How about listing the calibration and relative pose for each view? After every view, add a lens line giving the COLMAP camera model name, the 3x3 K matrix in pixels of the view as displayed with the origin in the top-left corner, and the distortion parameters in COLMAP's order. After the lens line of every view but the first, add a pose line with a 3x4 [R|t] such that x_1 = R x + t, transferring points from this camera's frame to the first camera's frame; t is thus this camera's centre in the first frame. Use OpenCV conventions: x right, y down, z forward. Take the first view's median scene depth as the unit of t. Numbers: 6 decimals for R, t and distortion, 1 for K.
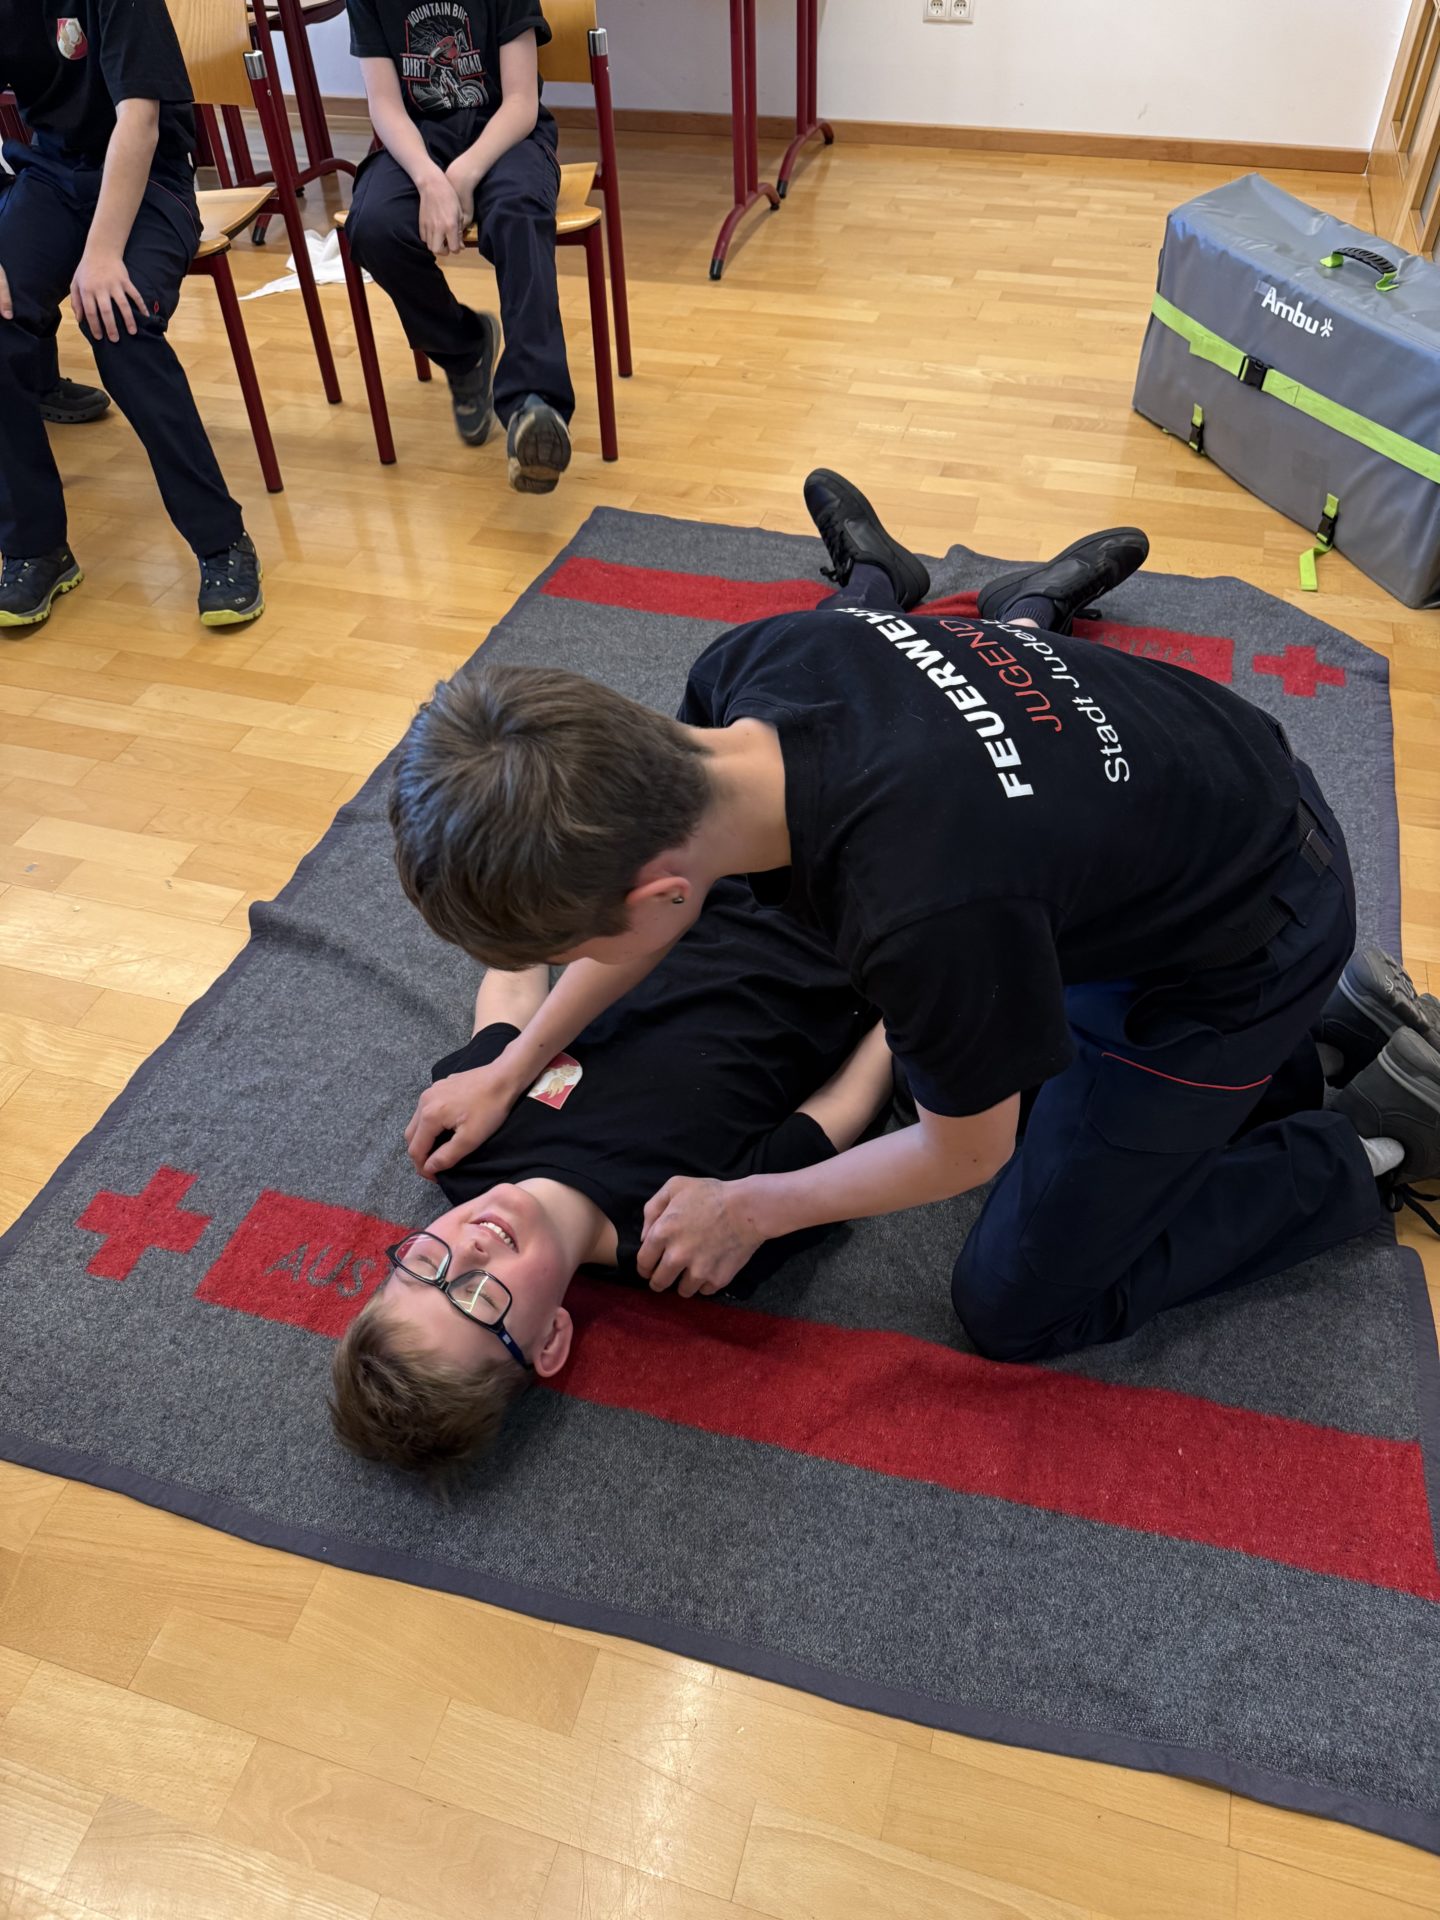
lens RADIAL K [[1378.3, 0, 720.0], [0, 1378.3, 960.0], [0, 0, 1]] dist [-0.010365, -0.007015]
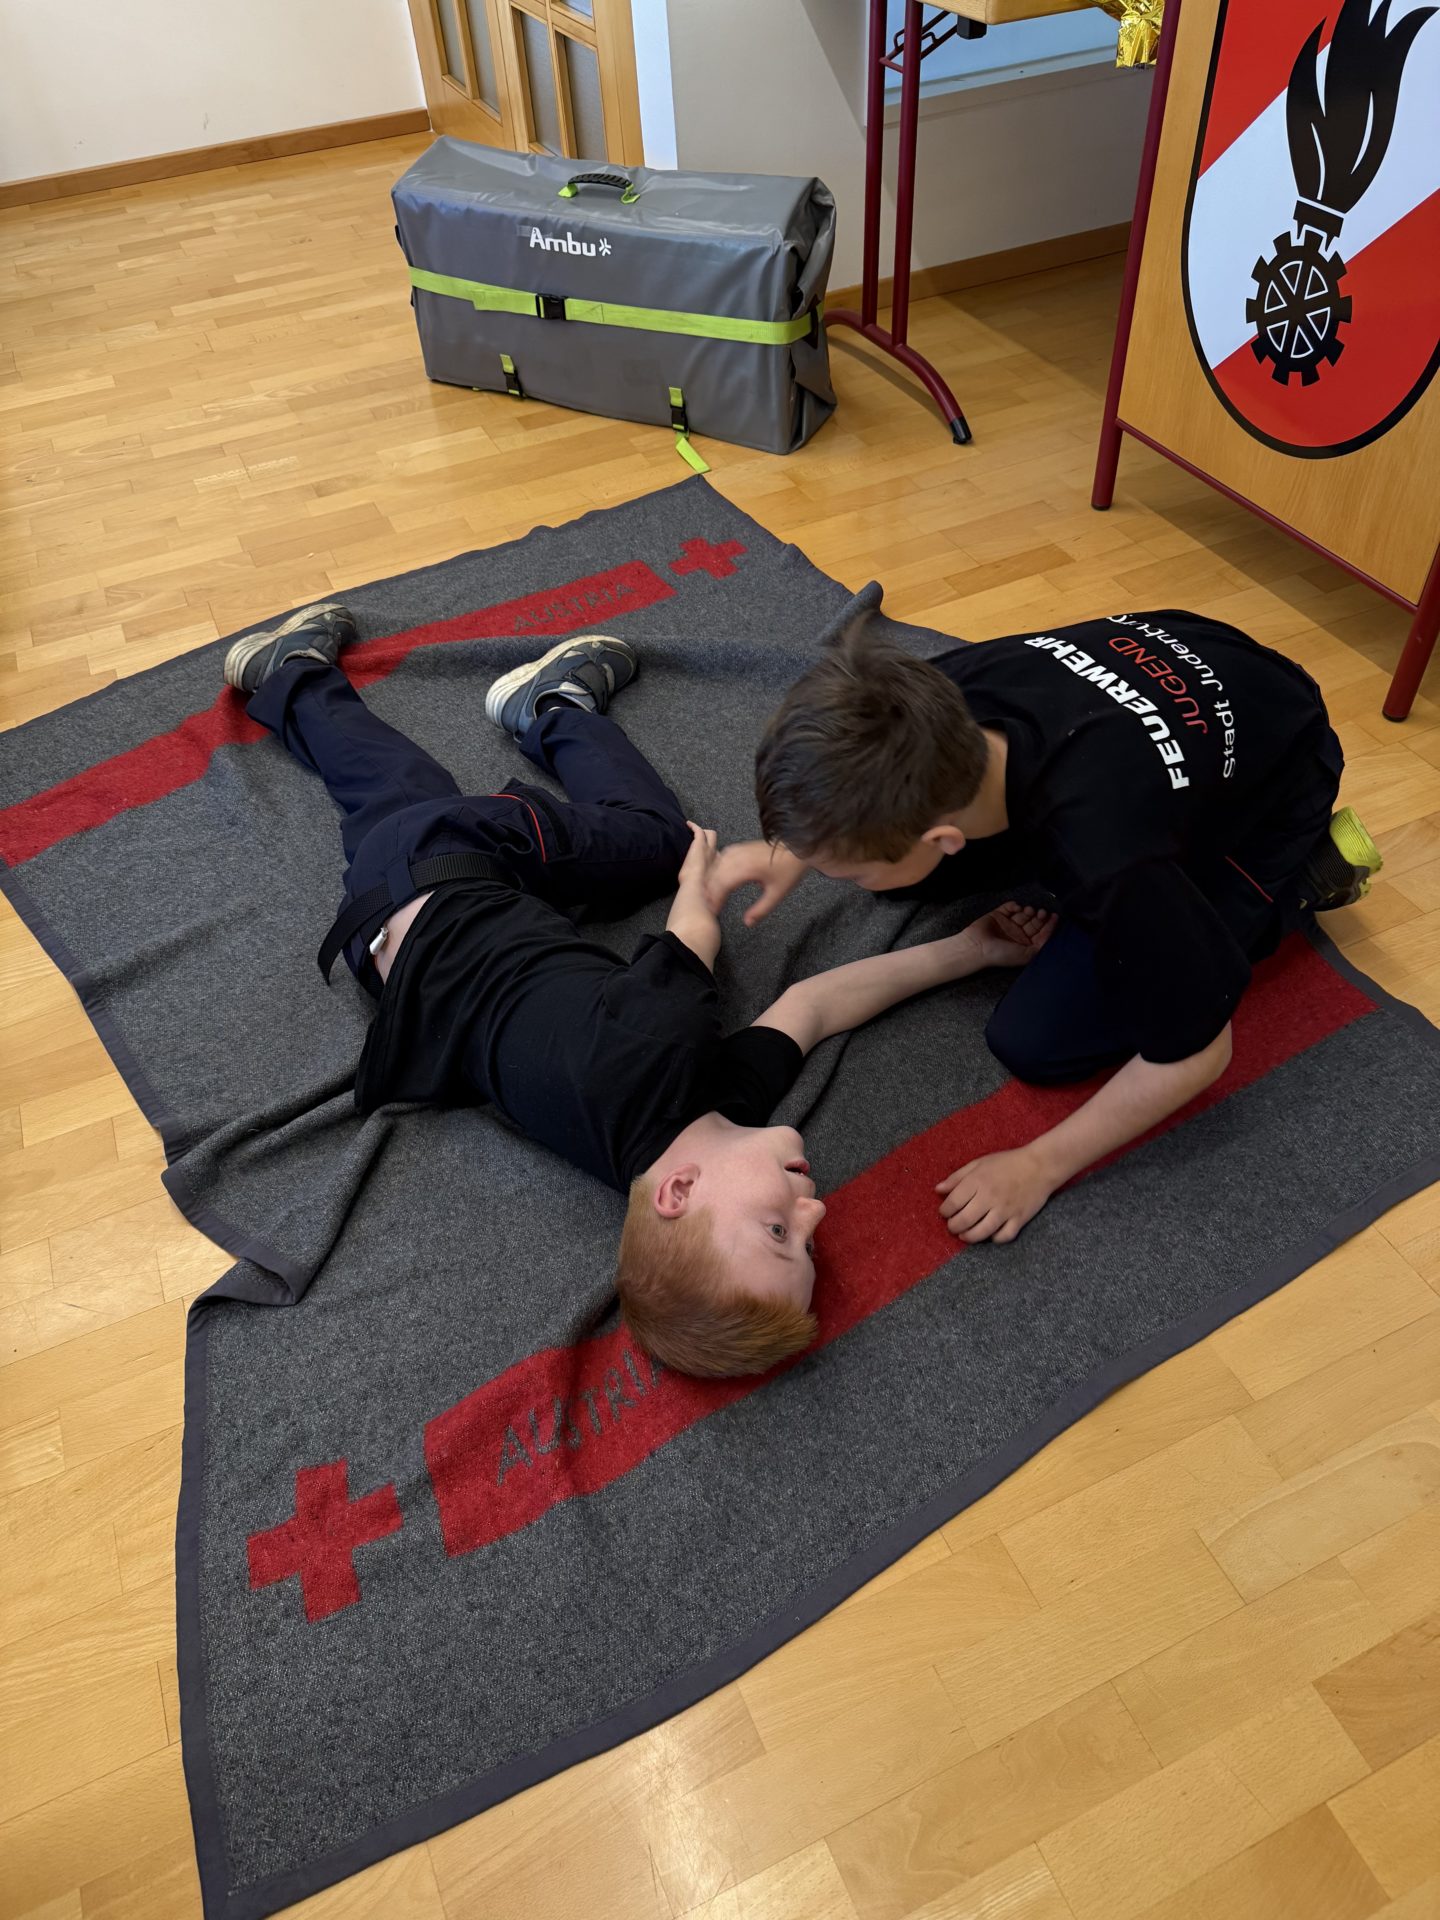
lens RADIAL K [[1378.3, 0, 720.0], [0, 1378.3, 960.0], [0, 0, 1]] dist [-0.010365, -0.007015]
pose [[0.753701, -0.482173, 0.446591, -0.221933], [0.484206, 0.866859, 0.118743, -0.045431], [-0.444386, 0.126745, 0.886824, 0.048417]]
